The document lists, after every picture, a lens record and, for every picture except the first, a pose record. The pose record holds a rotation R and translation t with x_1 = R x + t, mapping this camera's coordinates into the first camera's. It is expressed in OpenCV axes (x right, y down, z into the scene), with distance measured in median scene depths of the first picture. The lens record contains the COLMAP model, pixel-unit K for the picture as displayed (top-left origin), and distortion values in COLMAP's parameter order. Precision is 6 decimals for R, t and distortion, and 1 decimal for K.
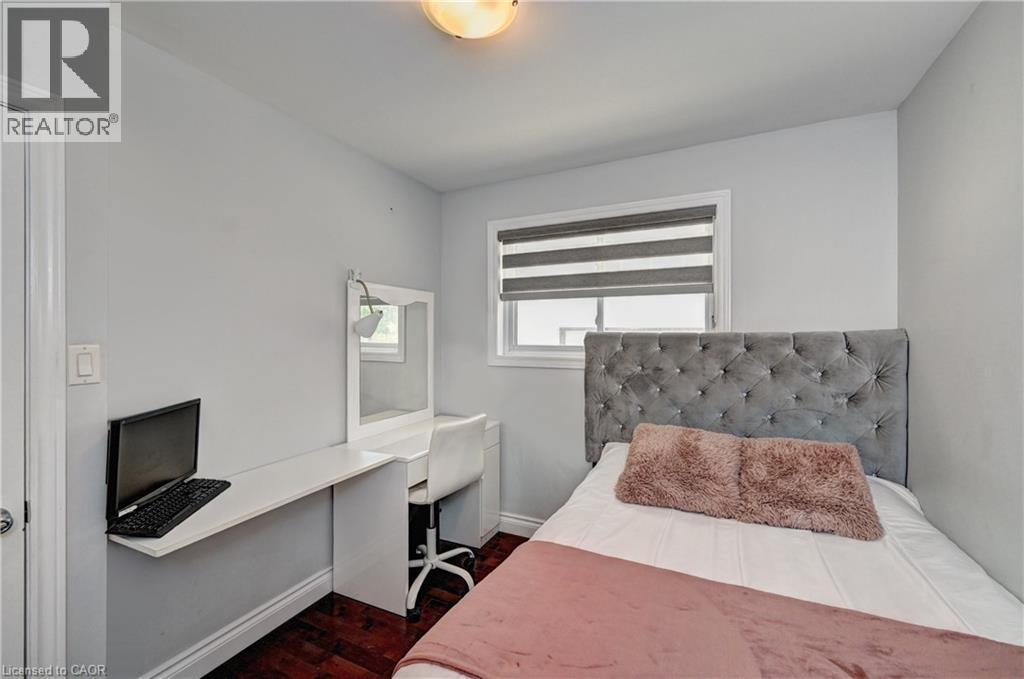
lens RADIAL K [[419.9, 0, 512.0], [0, 419.9, 339.5], [0, 0, 1]] dist [0.001124, 0.000131]
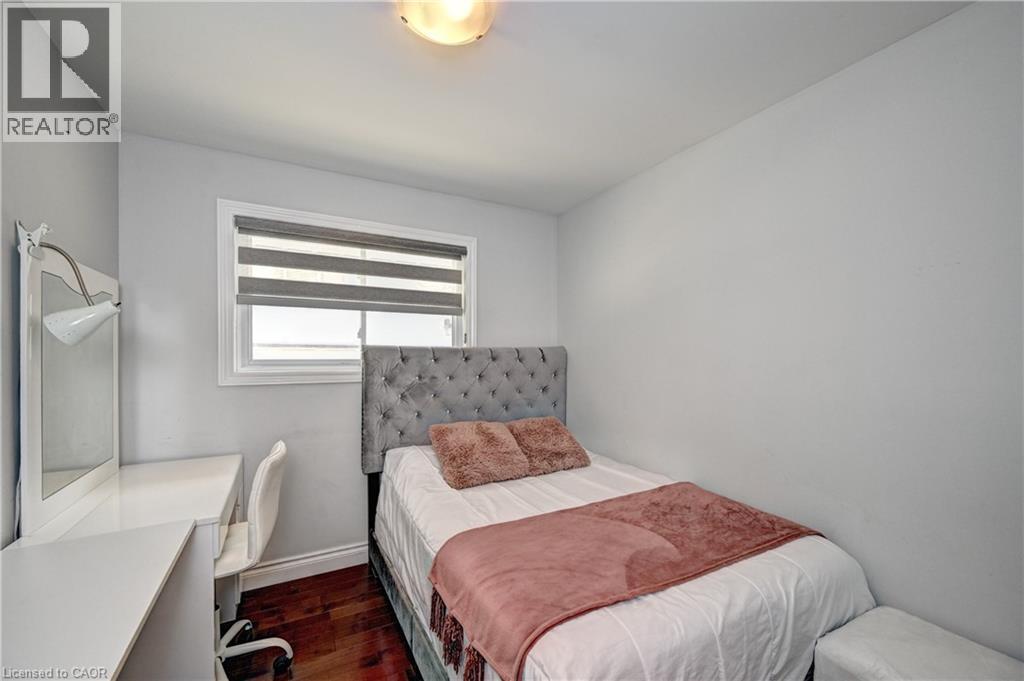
lens RADIAL K [[408.8, 0, 511.0], [0, 408.8, 356.1], [0, 0, 1]] dist [-0.000211, -0.000030]
pose [[0.580621, -0.006644, 0.814147, -0.433274], [0.000675, 0.999970, 0.007679, 0.001540], [-0.814174, -0.003908, 0.580608, 0.156274]]
